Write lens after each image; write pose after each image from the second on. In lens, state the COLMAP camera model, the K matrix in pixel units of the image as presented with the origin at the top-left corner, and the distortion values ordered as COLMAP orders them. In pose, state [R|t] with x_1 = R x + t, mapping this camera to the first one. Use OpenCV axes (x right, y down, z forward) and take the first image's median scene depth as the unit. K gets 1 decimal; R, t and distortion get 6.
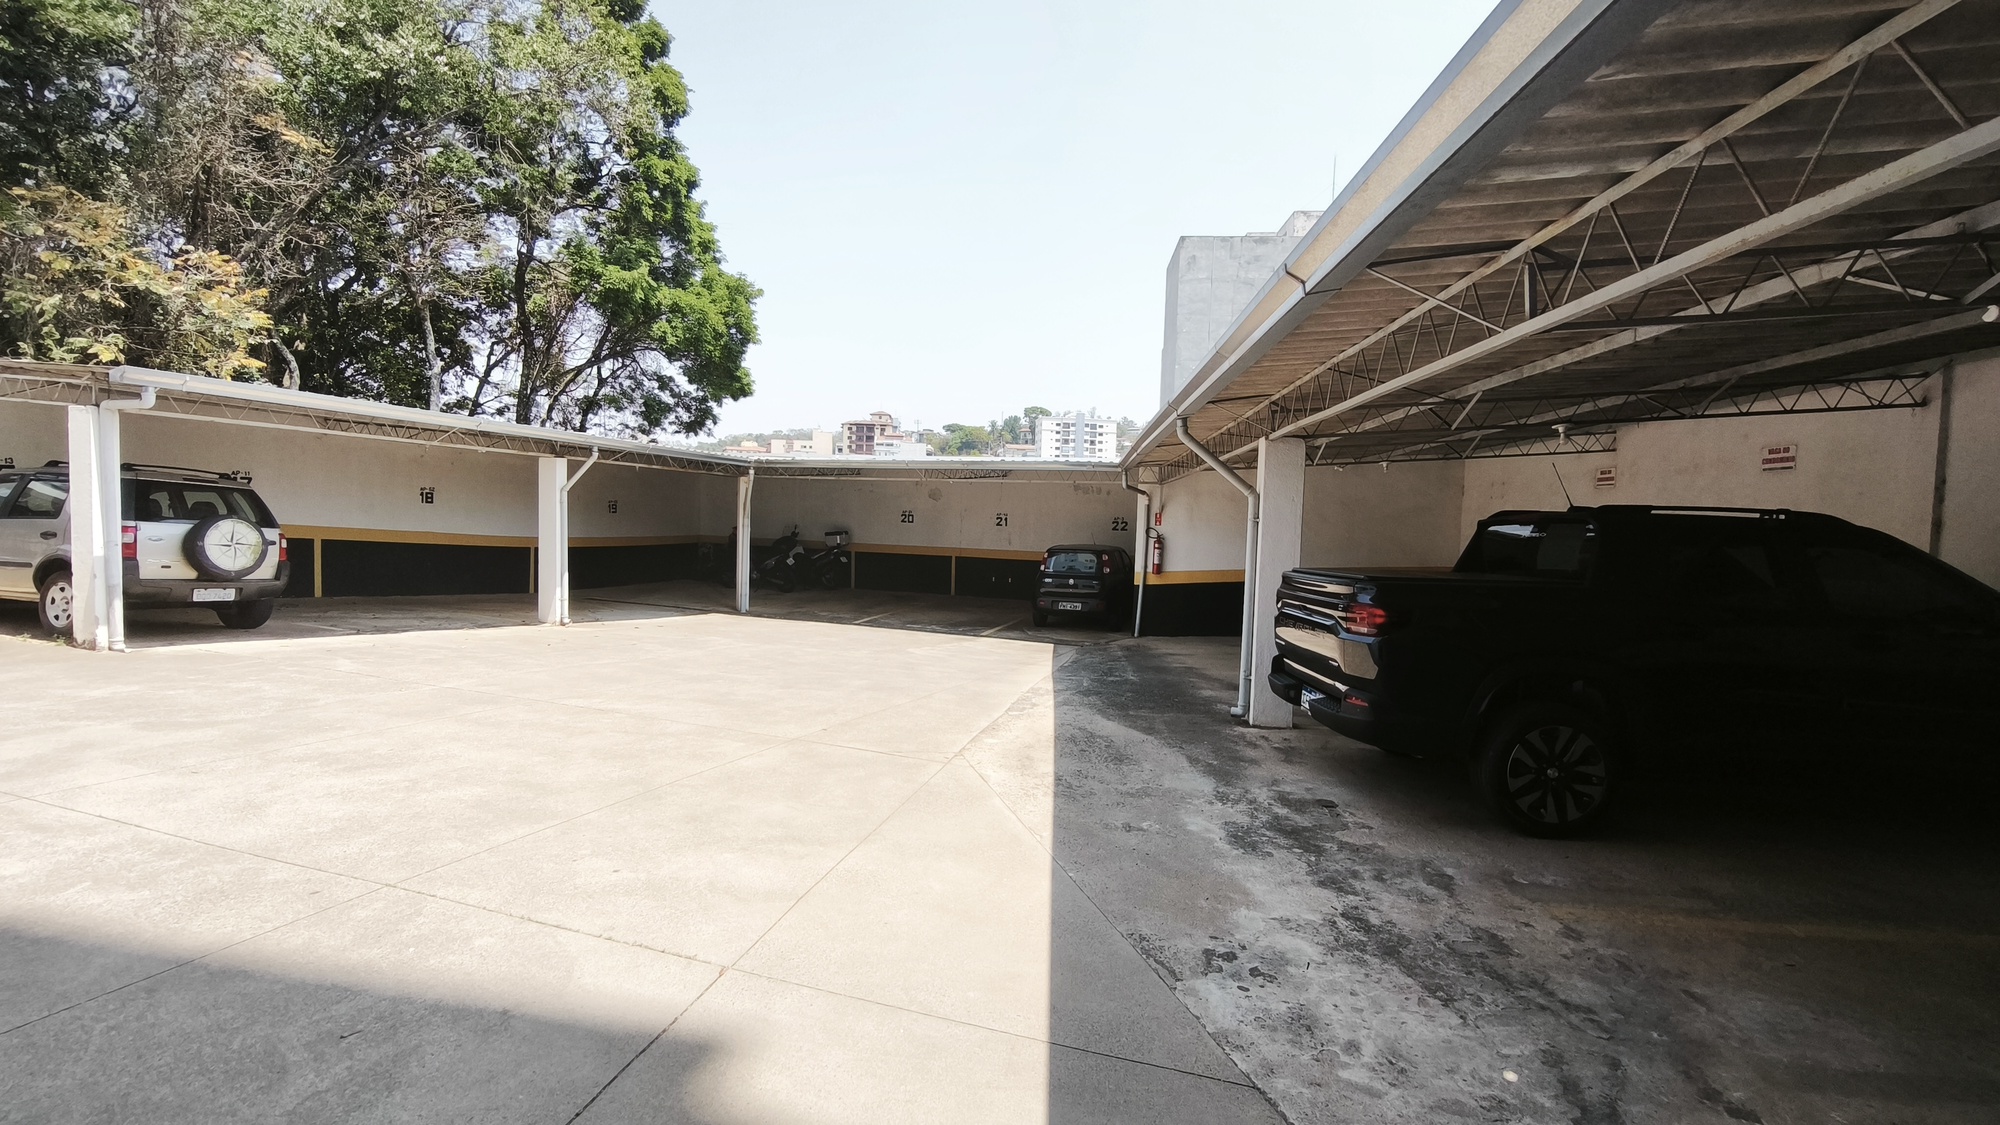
lens RADIAL K [[830.2, 0, 998.6], [0, 830.2, 557.4], [0, 0, 1]] dist [-0.004019, 0.000420]
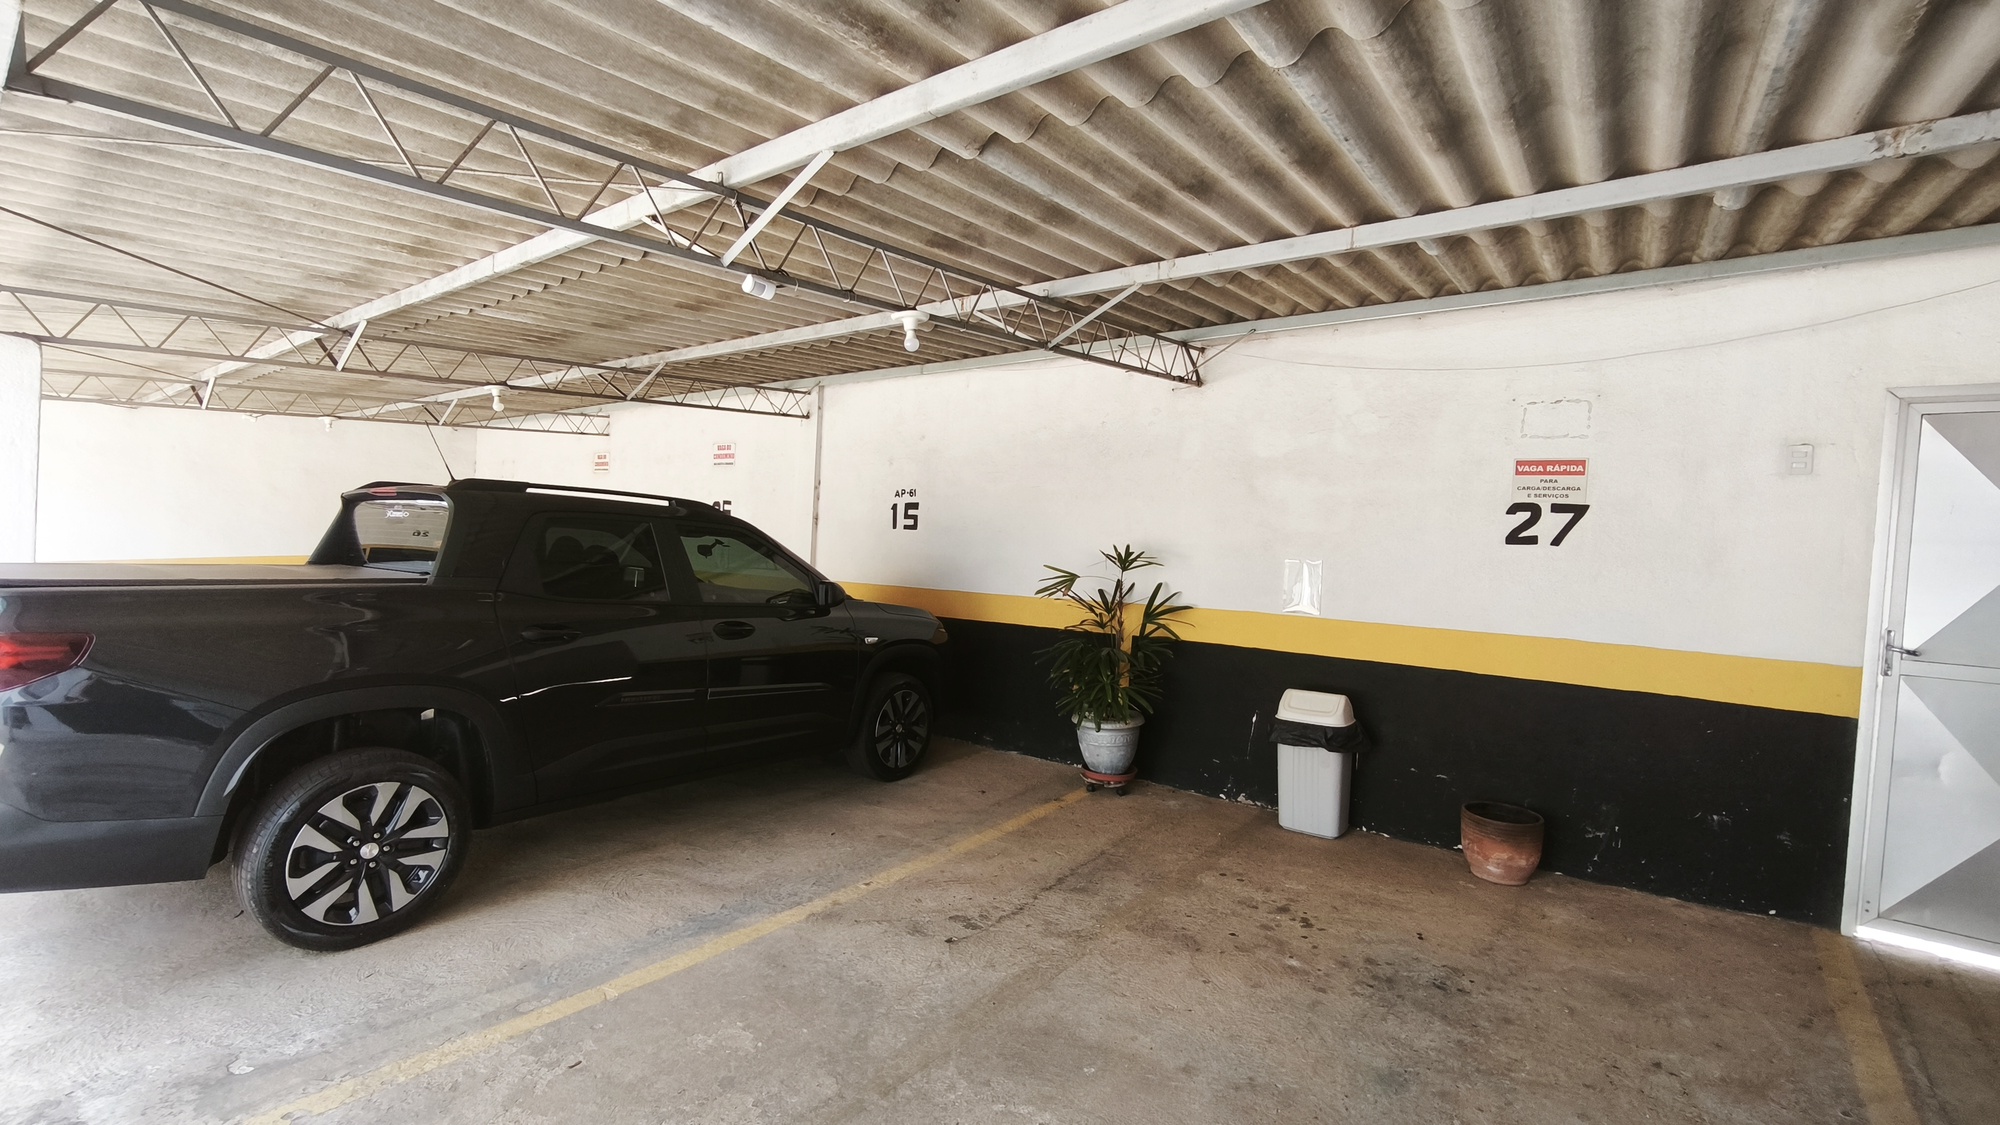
lens RADIAL K [[830.2, 0, 998.7], [0, 830.2, 563.8], [0, 0, 1]] dist [-0.004019, 0.000420]
pose [[0.538396, -0.019562, 0.842465, 0.366112], [-0.002842, 0.999683, 0.025029, -0.004802], [-0.842687, -0.015870, 0.538170, 0.168387]]
